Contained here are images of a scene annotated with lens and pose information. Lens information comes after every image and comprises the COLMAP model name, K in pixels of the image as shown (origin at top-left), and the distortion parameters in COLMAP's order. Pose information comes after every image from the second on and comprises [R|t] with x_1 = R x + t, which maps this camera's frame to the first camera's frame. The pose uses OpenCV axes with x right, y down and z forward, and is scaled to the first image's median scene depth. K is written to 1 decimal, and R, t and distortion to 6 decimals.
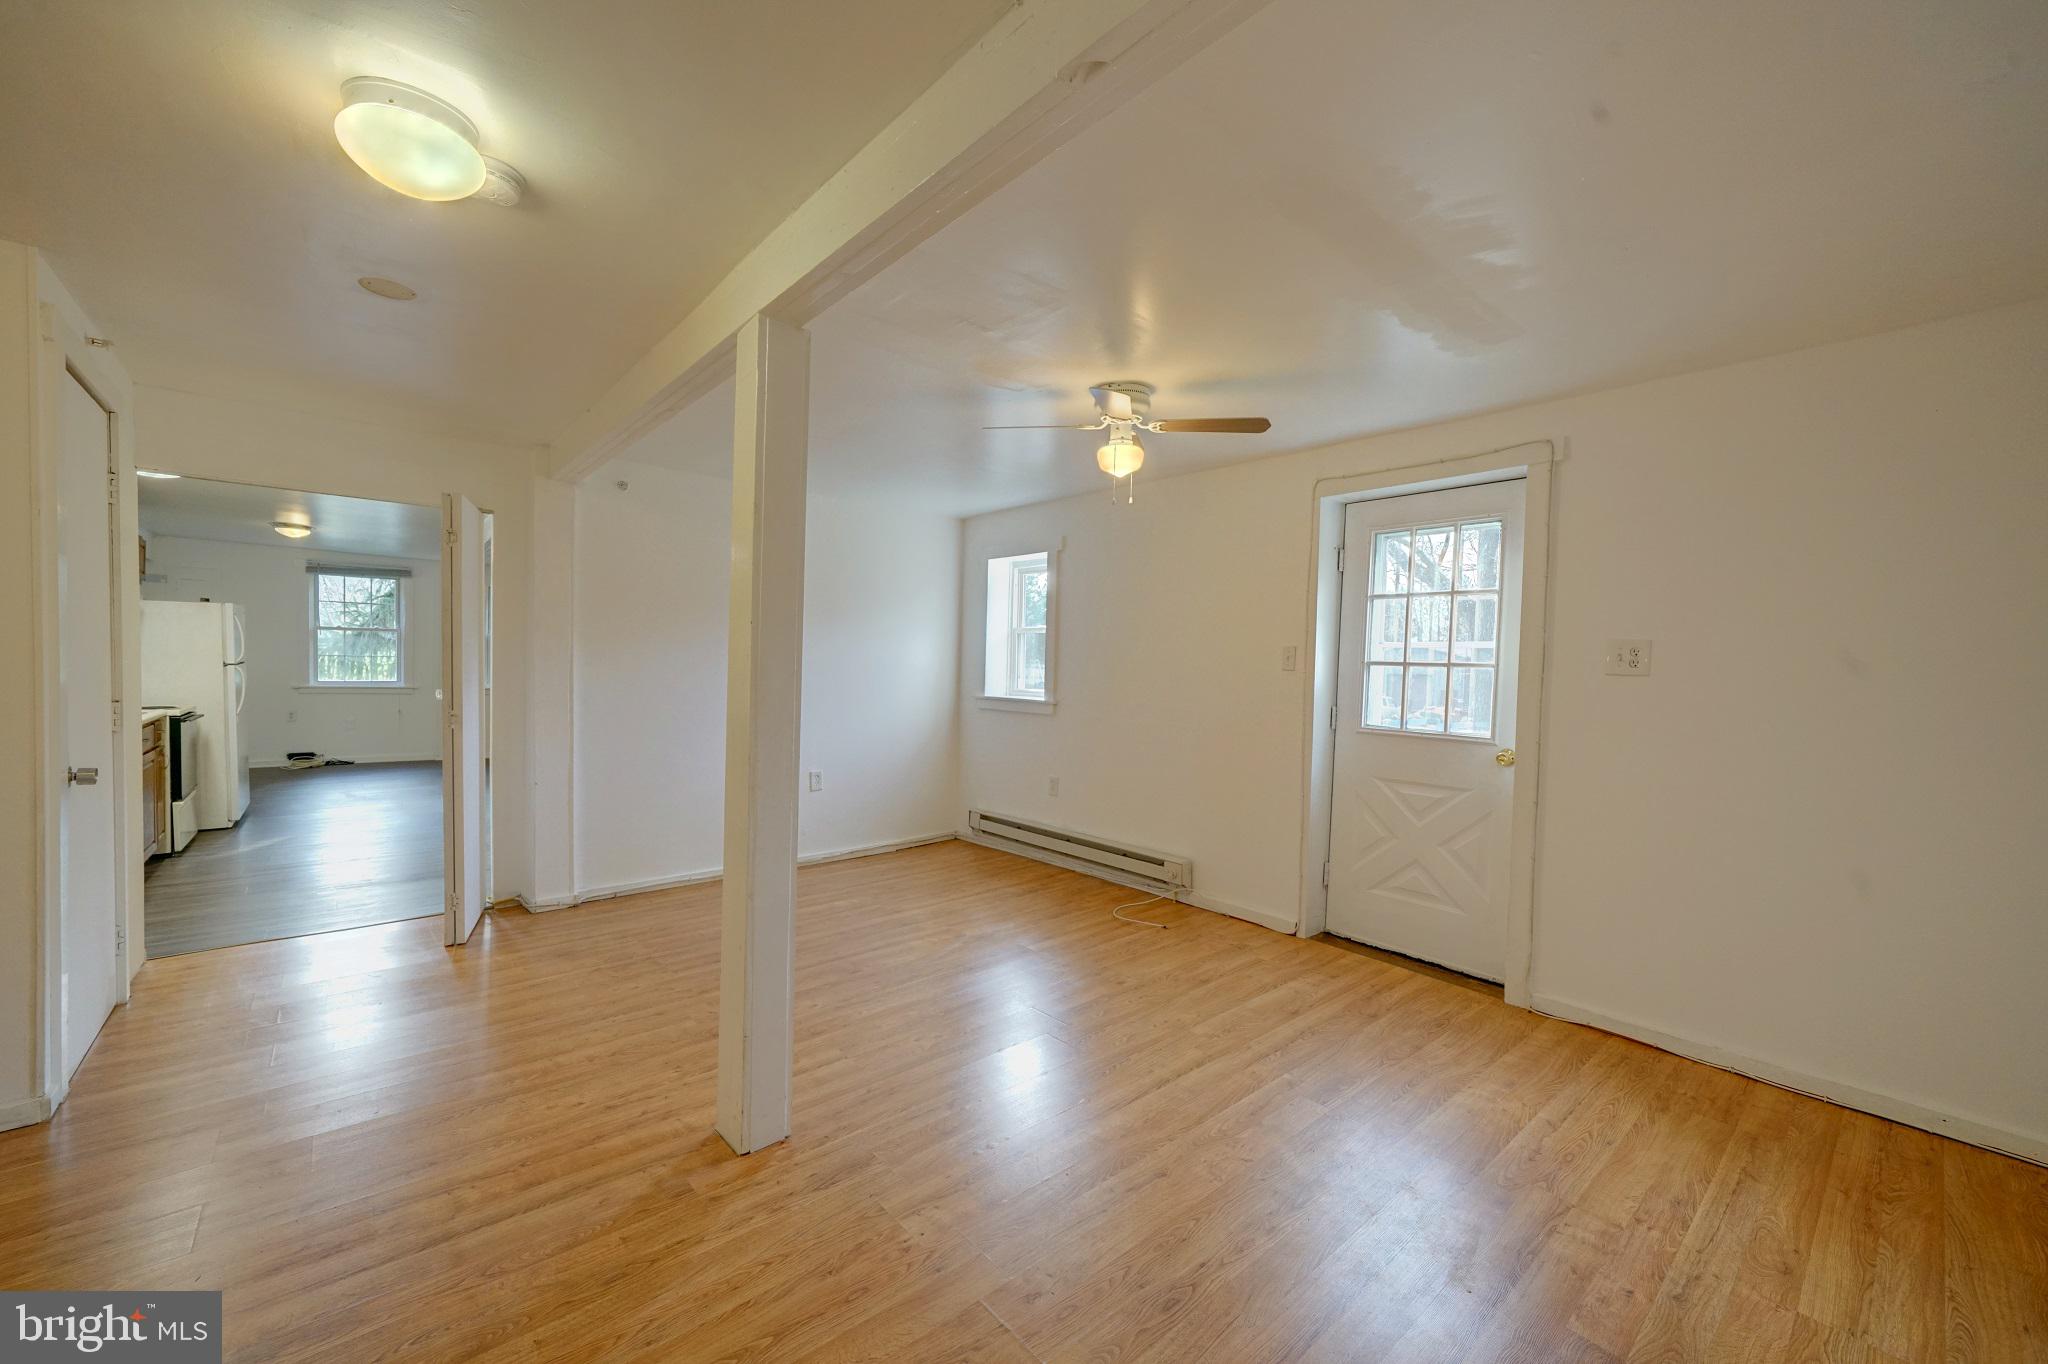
lens RADIAL K [[797.3, 0, 1006.8], [0, 797.3, 682.7], [0, 0, 1]] dist [-0.001230, 0.000491]
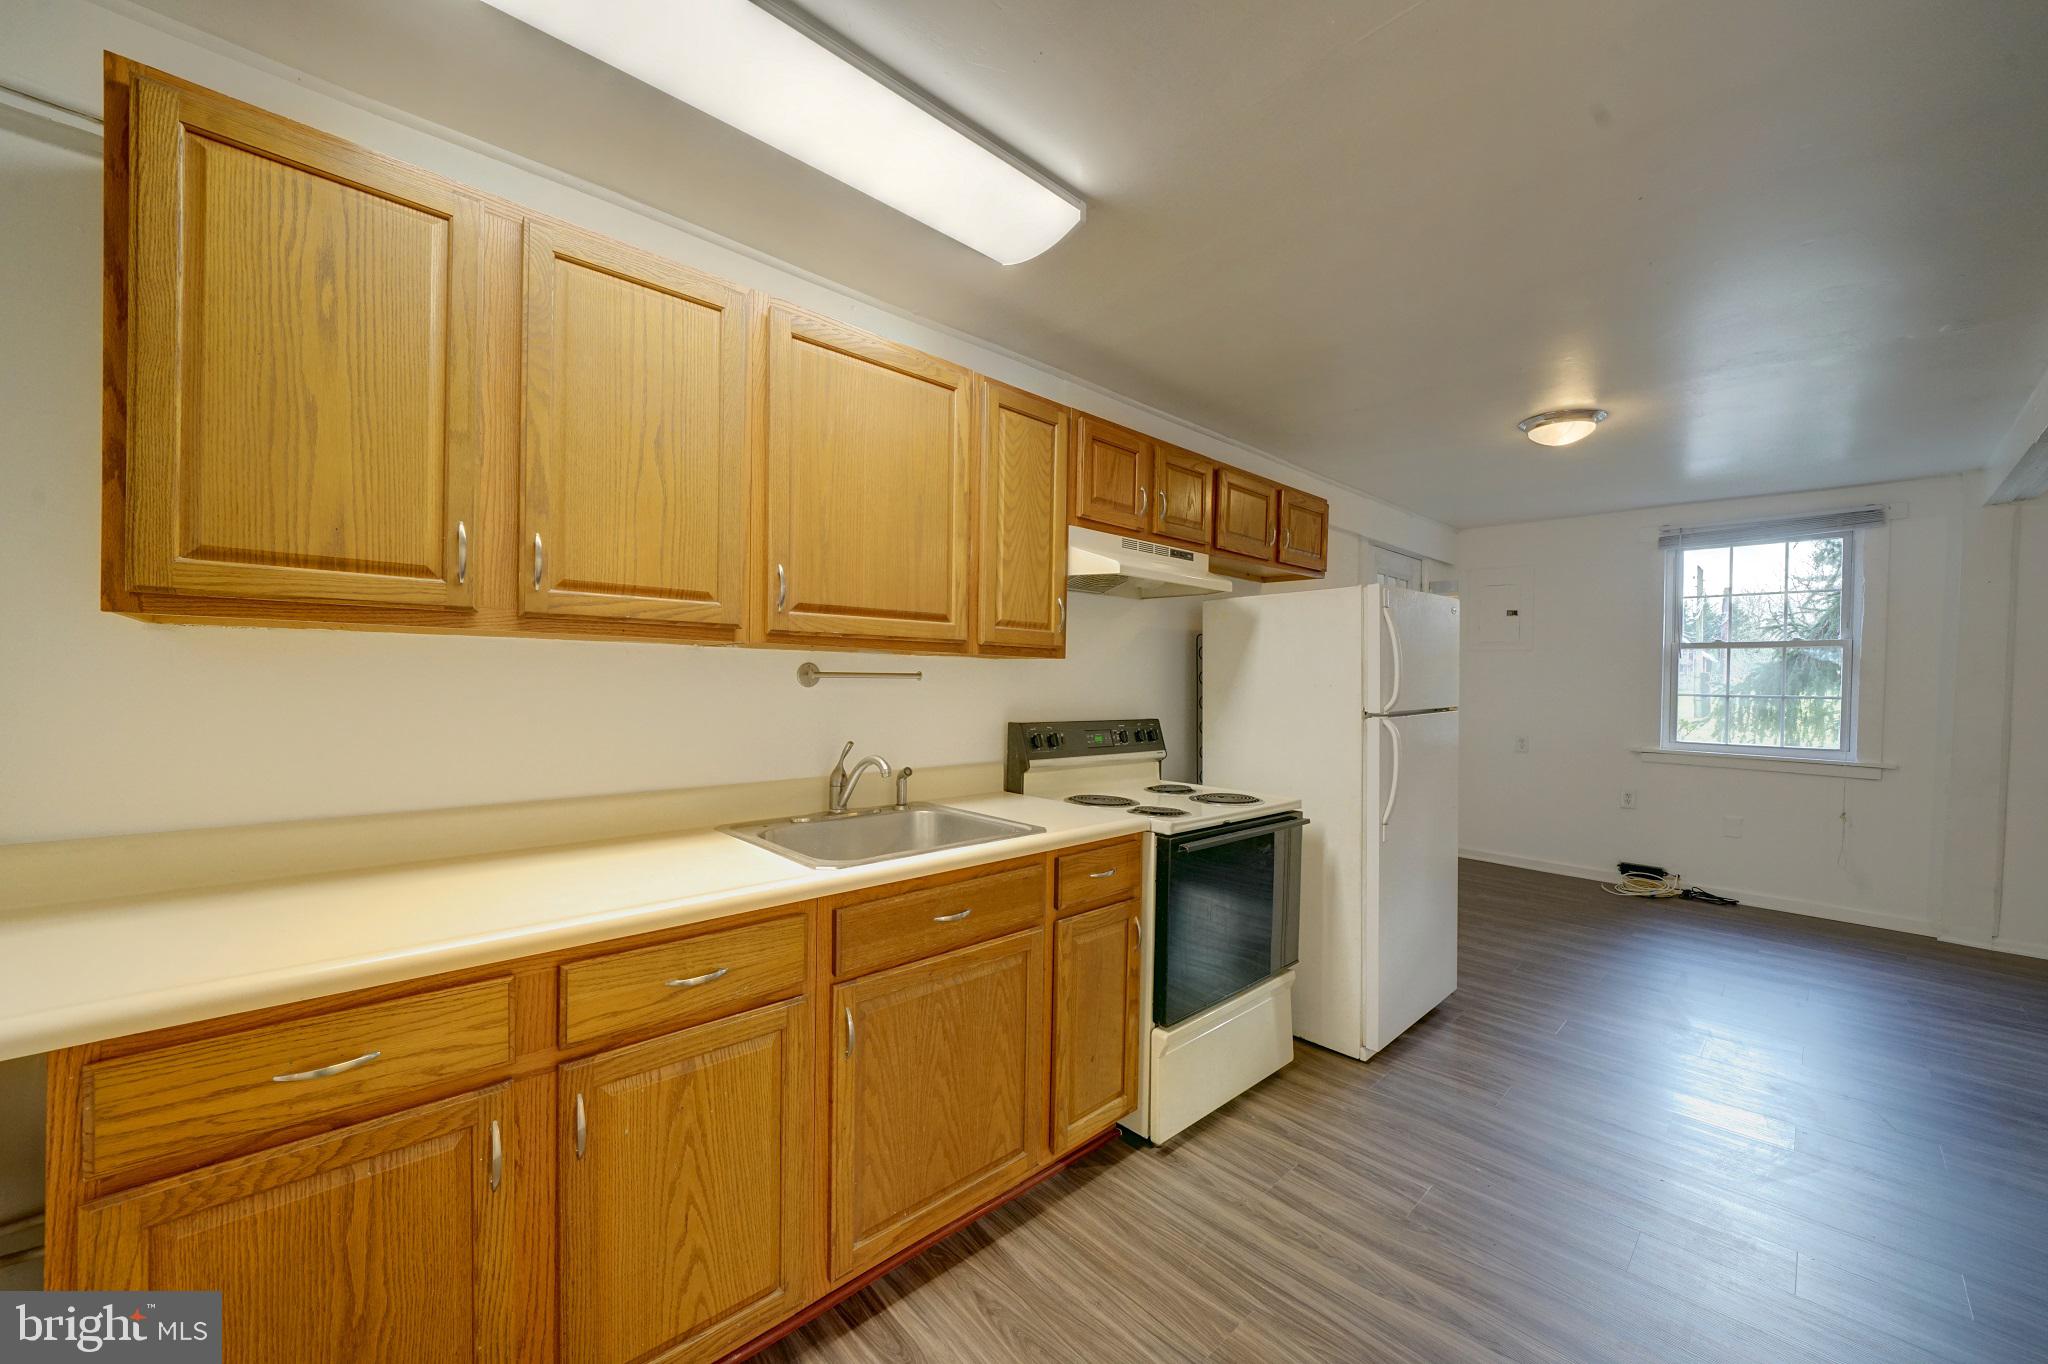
lens RADIAL K [[759.9, 0, 998.1], [0, 759.9, 688.7], [0, 0, 1]] dist [-0.015163, 0.001826]
pose [[0.040919, -0.003387, -0.999157, -0.680908], [-0.038266, 0.999255, -0.004955, -0.034639], [0.998429, 0.038437, 0.040759, 0.955352]]
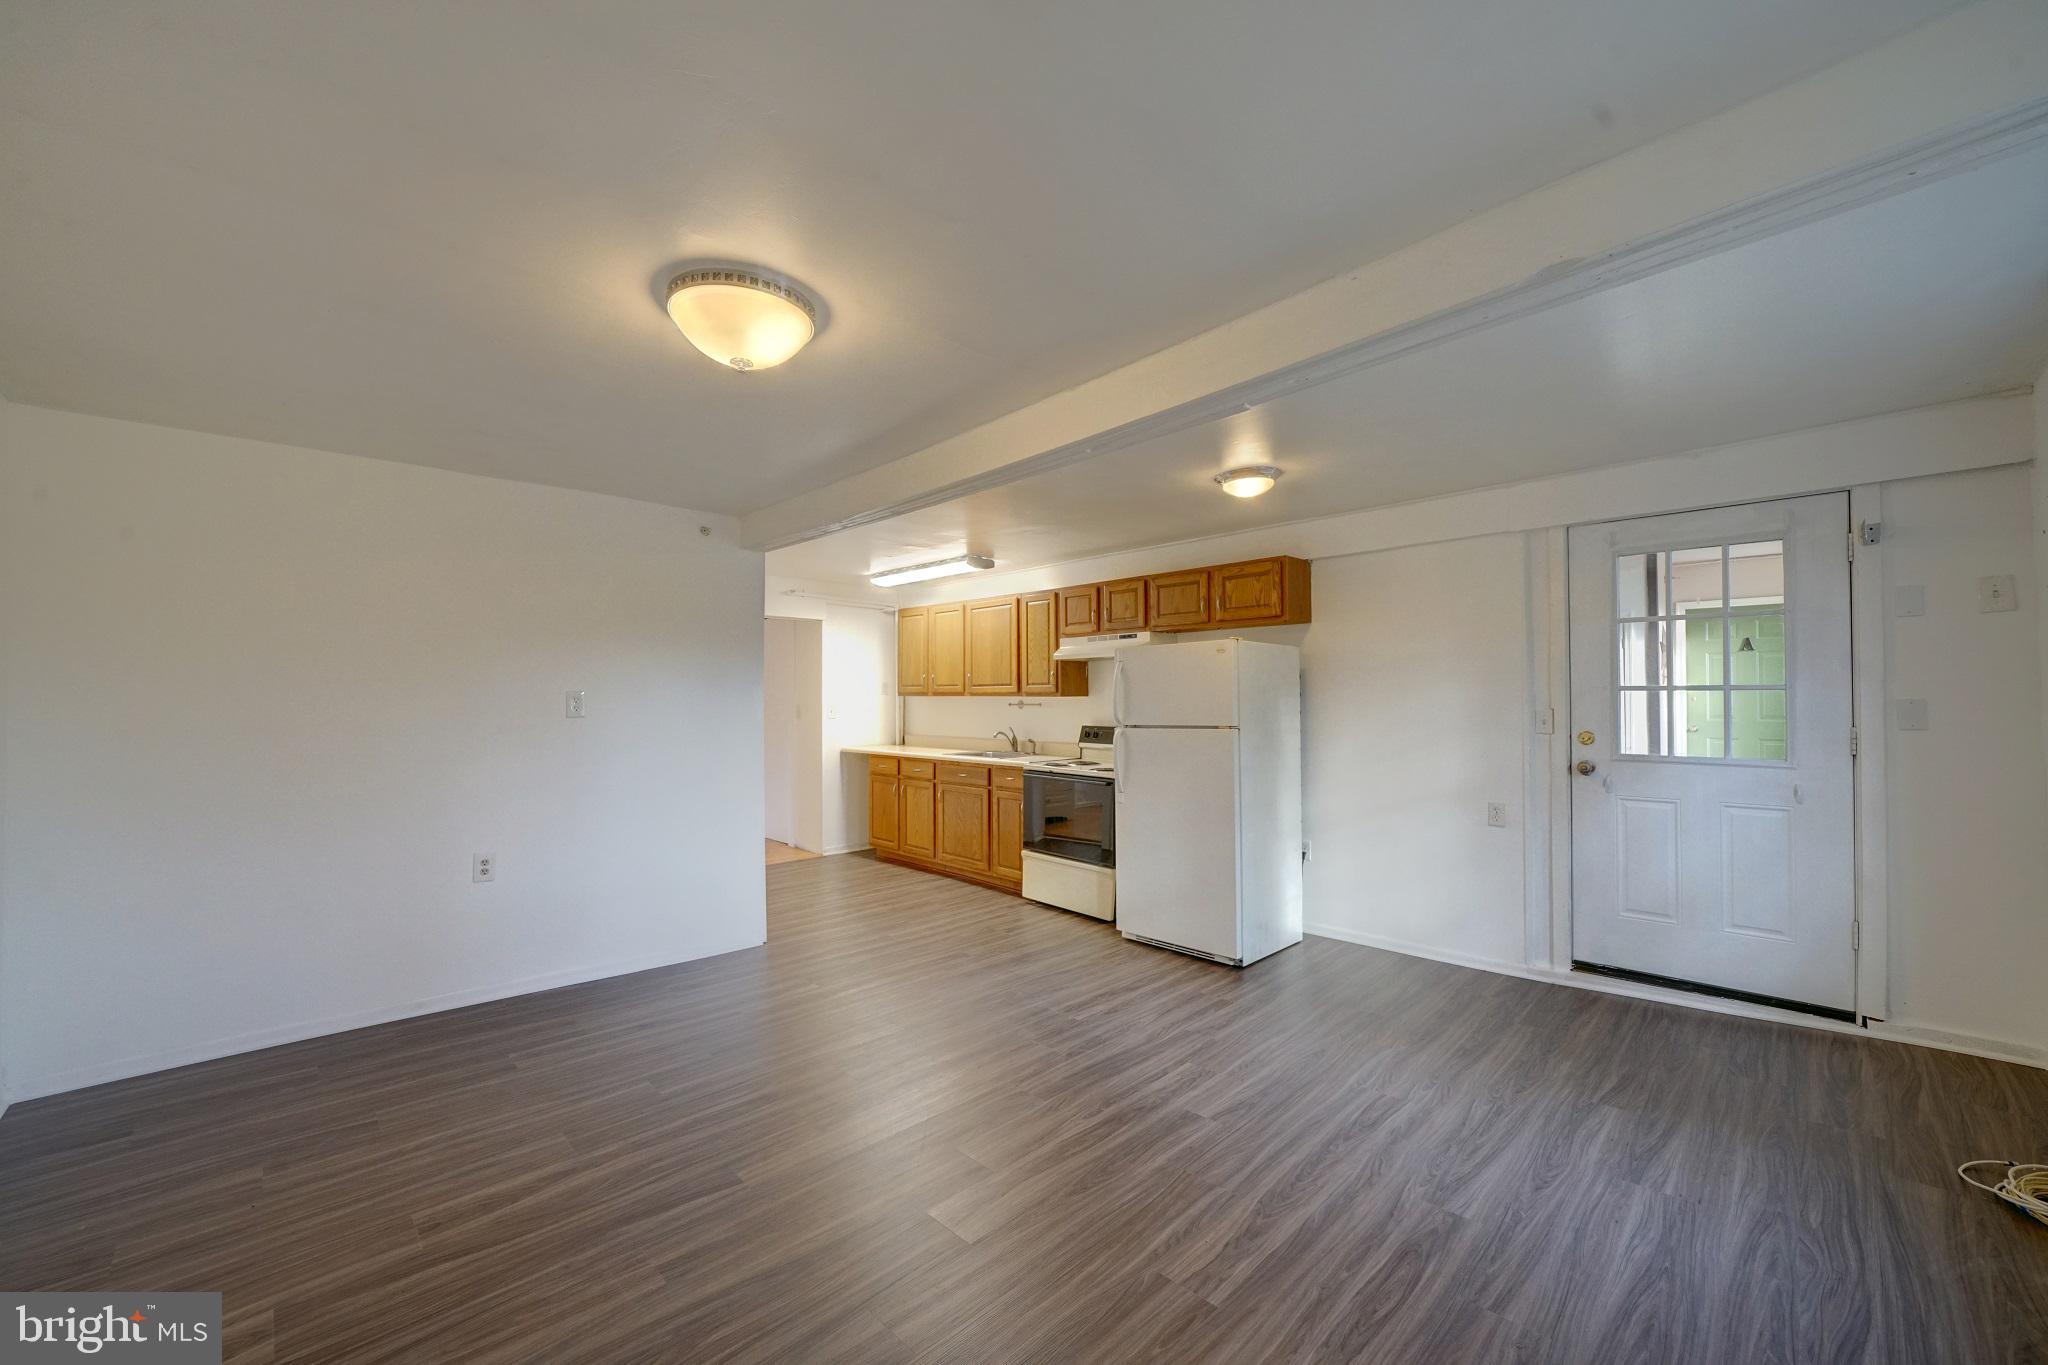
lens RADIAL K [[759.9, 0, 1054.8], [0, 759.9, 696.3], [0, 0, 1]] dist [-0.015163, 0.001826]
pose [[-0.992217, -0.014542, -0.123667, -1.027859], [-0.017159, 0.999650, 0.020125, -0.082084], [0.123331, 0.022090, -0.992120, 2.161100]]
